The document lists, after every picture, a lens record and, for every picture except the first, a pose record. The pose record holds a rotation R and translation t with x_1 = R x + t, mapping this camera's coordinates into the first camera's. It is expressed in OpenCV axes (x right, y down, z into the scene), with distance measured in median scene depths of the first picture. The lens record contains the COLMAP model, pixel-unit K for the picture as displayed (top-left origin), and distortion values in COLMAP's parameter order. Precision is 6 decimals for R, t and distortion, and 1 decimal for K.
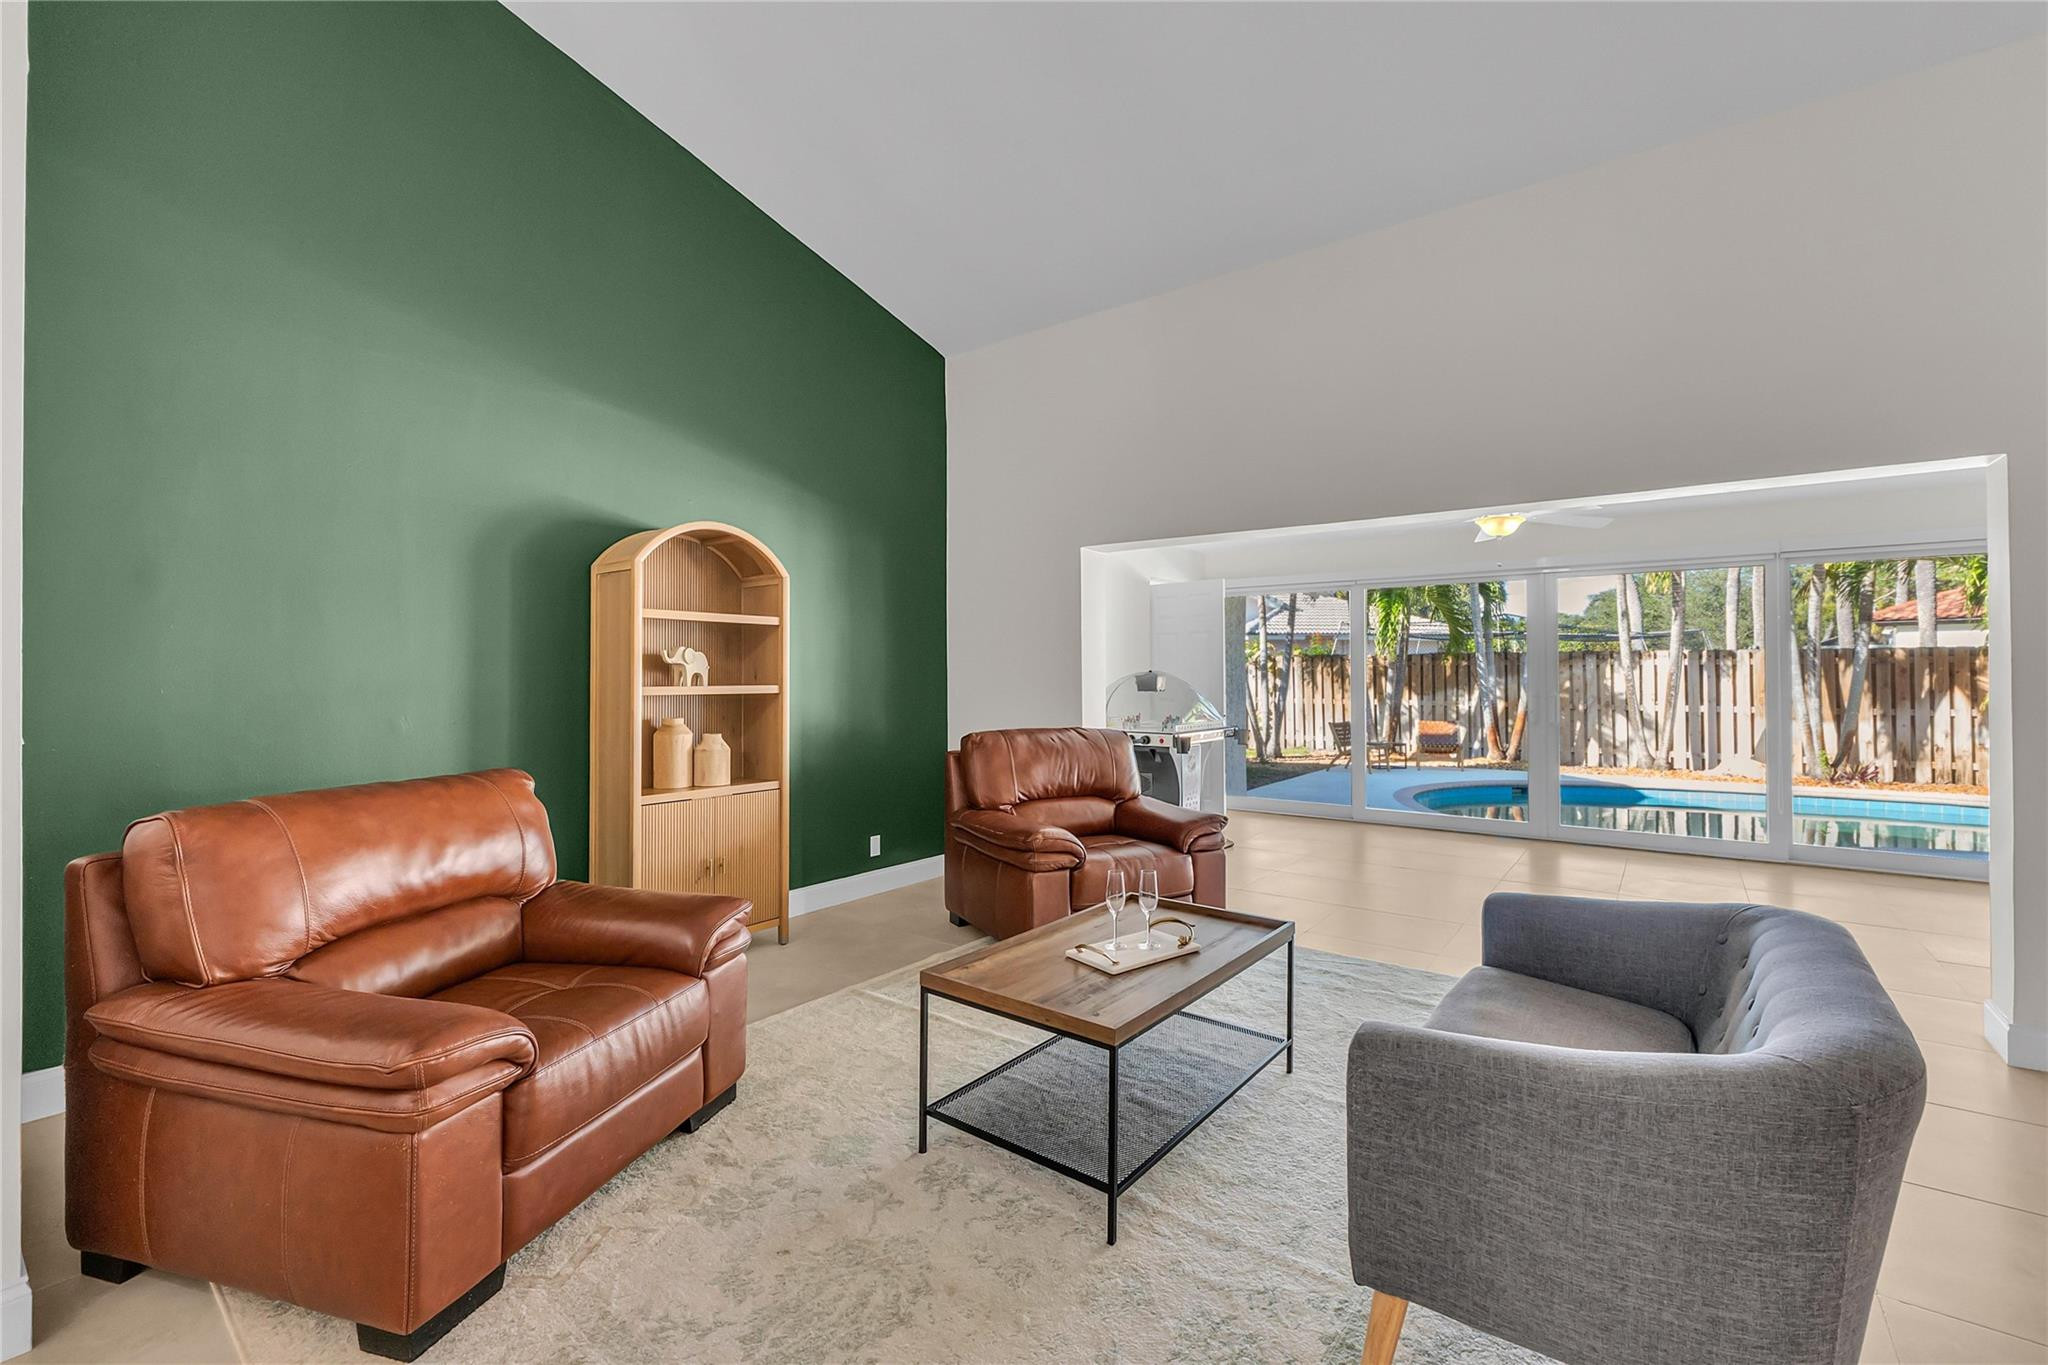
lens RADIAL K [[855.8, 0, 1024.6], [0, 855.8, 674.9], [0, 0, 1]] dist [-0.002052, -0.000048]
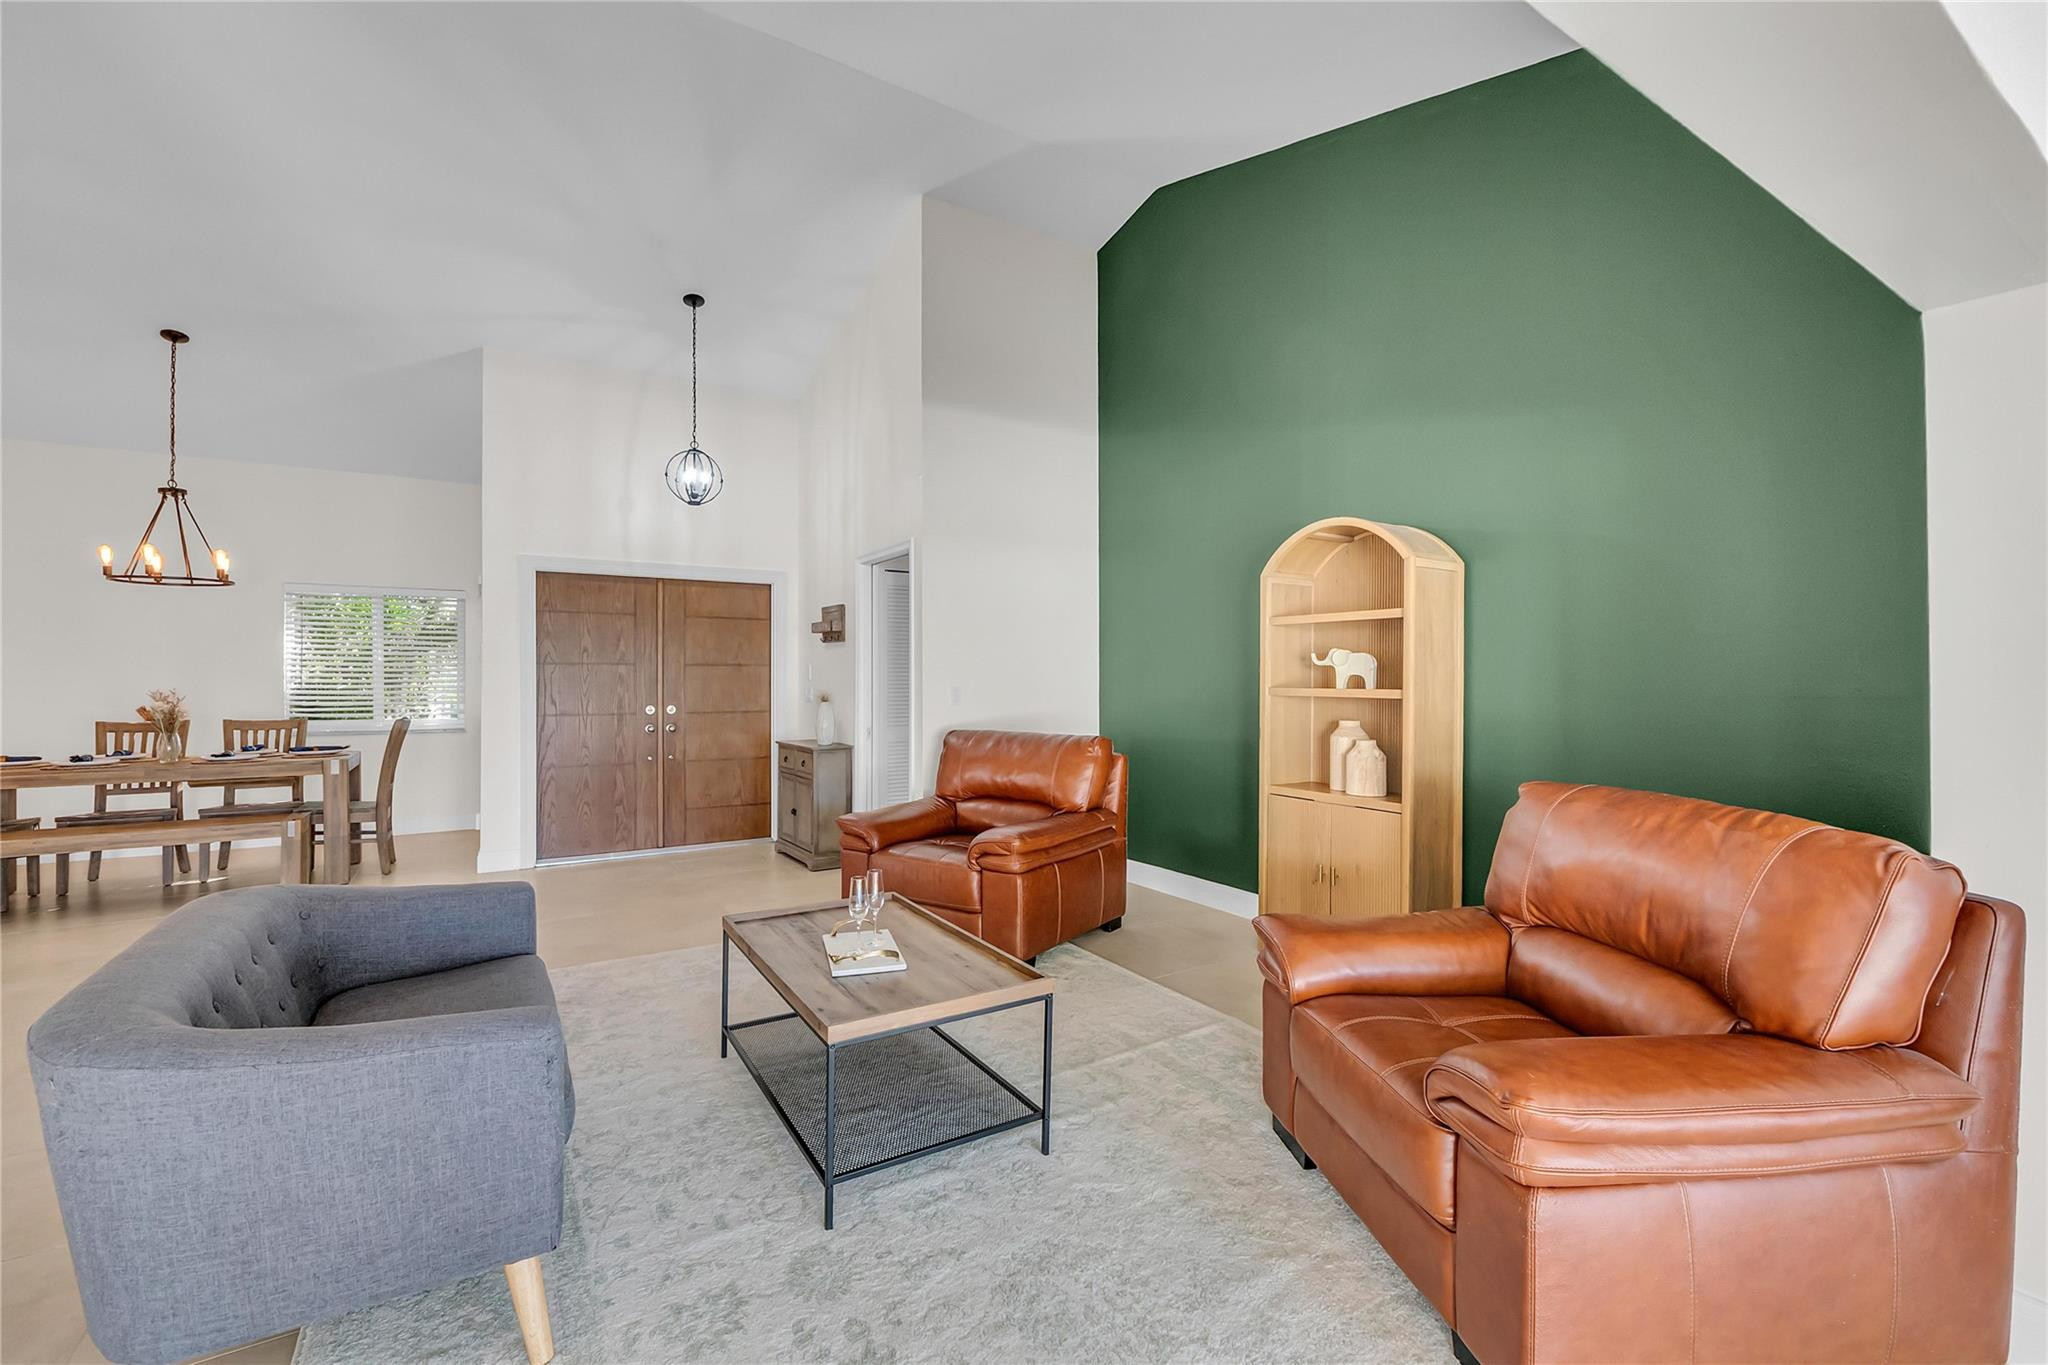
lens RADIAL K [[855.8, 0, 1024.6], [0, 855.8, 674.9], [0, 0, 1]] dist [-0.002052, -0.000048]
pose [[-0.335898, 0.001336, -0.941897, 0.209278], [0.001981, 0.999998, 0.000712, -0.001343], [0.941896, -0.001627, -0.335900, 0.312854]]
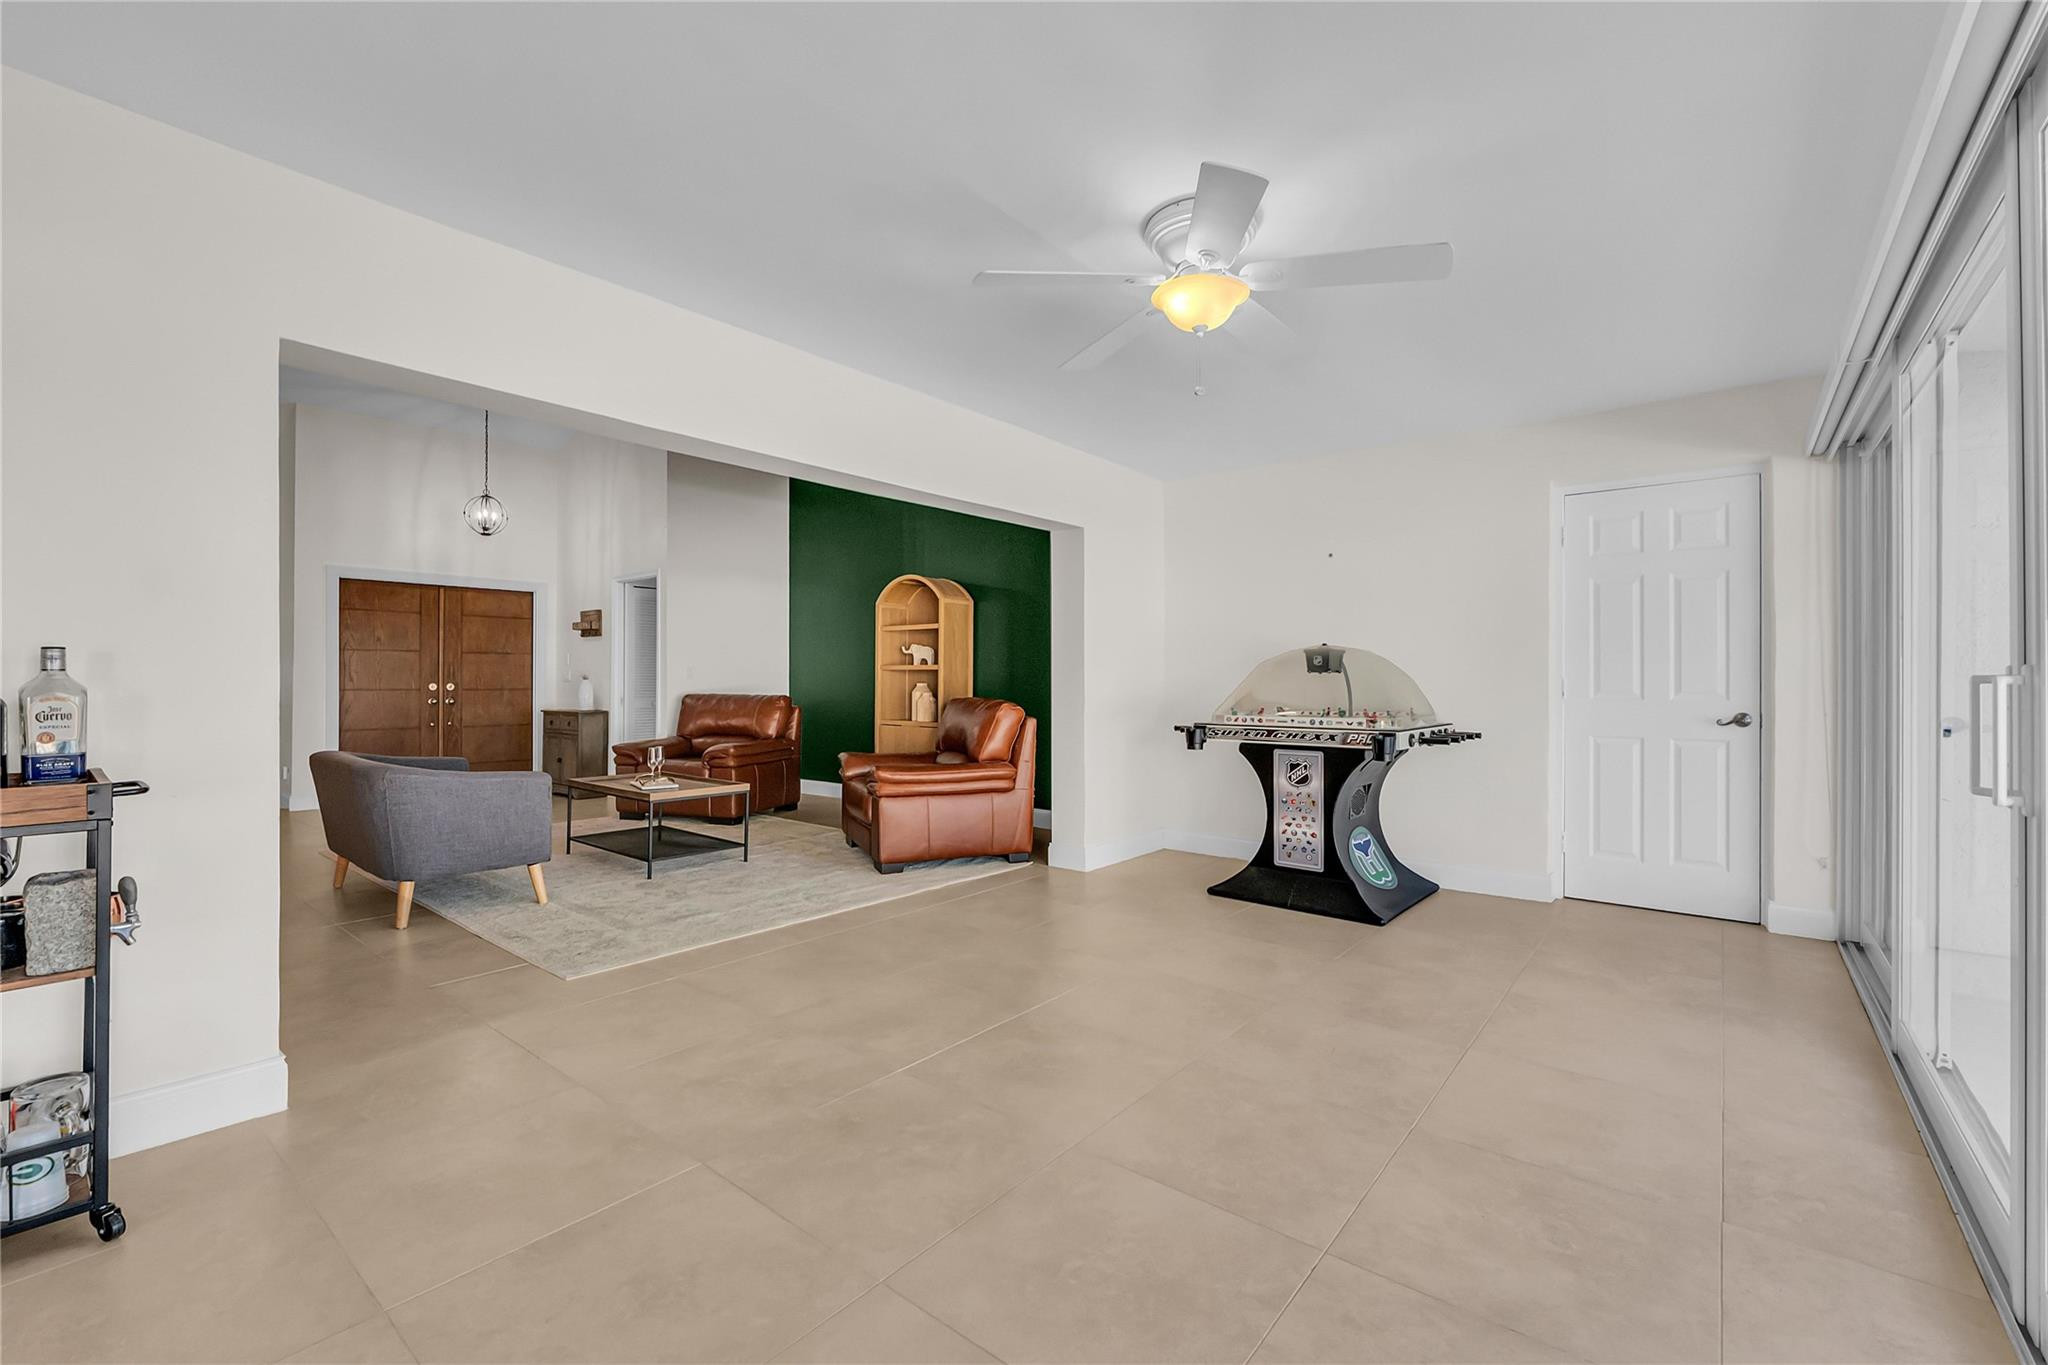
lens RADIAL K [[855.8, 0, 1024.6], [0, 855.8, 674.9], [0, 0, 1]] dist [-0.002052, -0.000048]
pose [[-0.019316, -0.003308, -0.999808, 0.456298], [-0.000586, 0.999994, -0.003297, 0.012296], [0.999813, 0.000523, -0.019318, 0.401532]]
